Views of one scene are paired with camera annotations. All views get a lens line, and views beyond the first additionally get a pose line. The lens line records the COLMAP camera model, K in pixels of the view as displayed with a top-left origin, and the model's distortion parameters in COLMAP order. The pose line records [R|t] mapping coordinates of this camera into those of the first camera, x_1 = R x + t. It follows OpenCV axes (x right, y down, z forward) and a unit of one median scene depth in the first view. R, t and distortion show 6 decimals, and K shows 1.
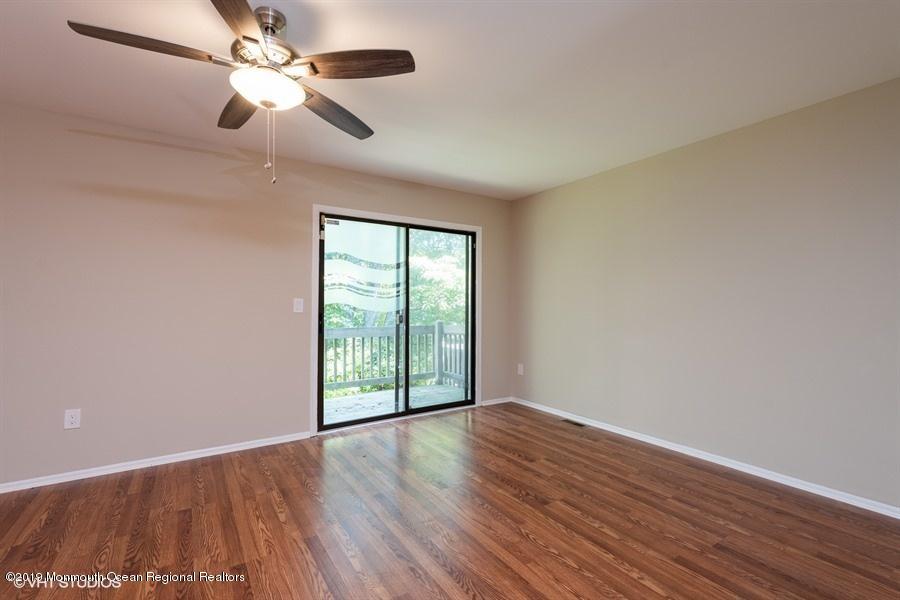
lens RADIAL K [[397.7, 0, 453.8], [0, 397.7, 301.0], [0, 0, 1]] dist [0.009738, -0.000979]
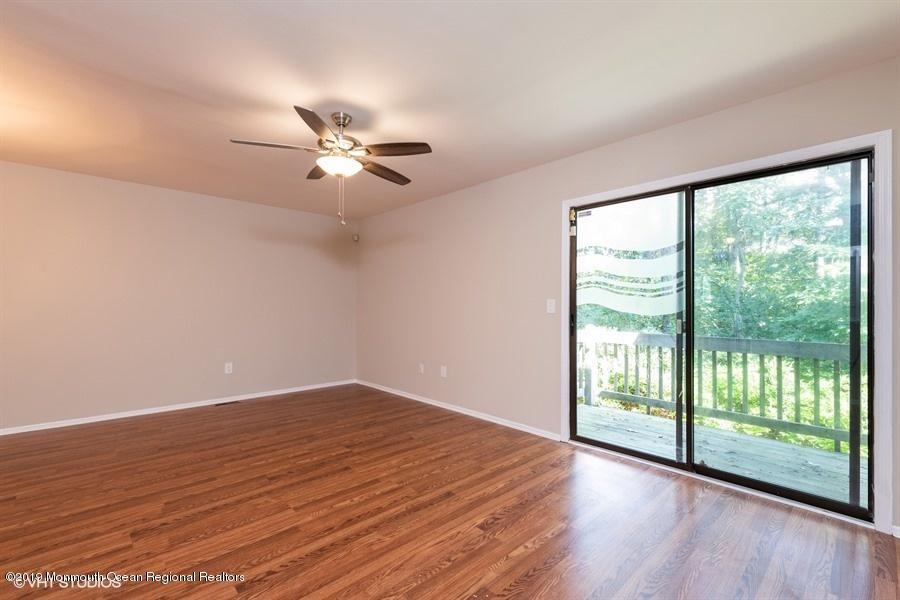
lens RADIAL K [[397.7, 0, 453.8], [0, 397.7, 301.0], [0, 0, 1]] dist [0.009738, -0.000979]
pose [[0.167850, -0.010678, -0.985755, 0.539432], [0.006104, 0.999933, -0.009792, 0.006930], [0.985794, -0.004373, 0.167904, 0.558882]]
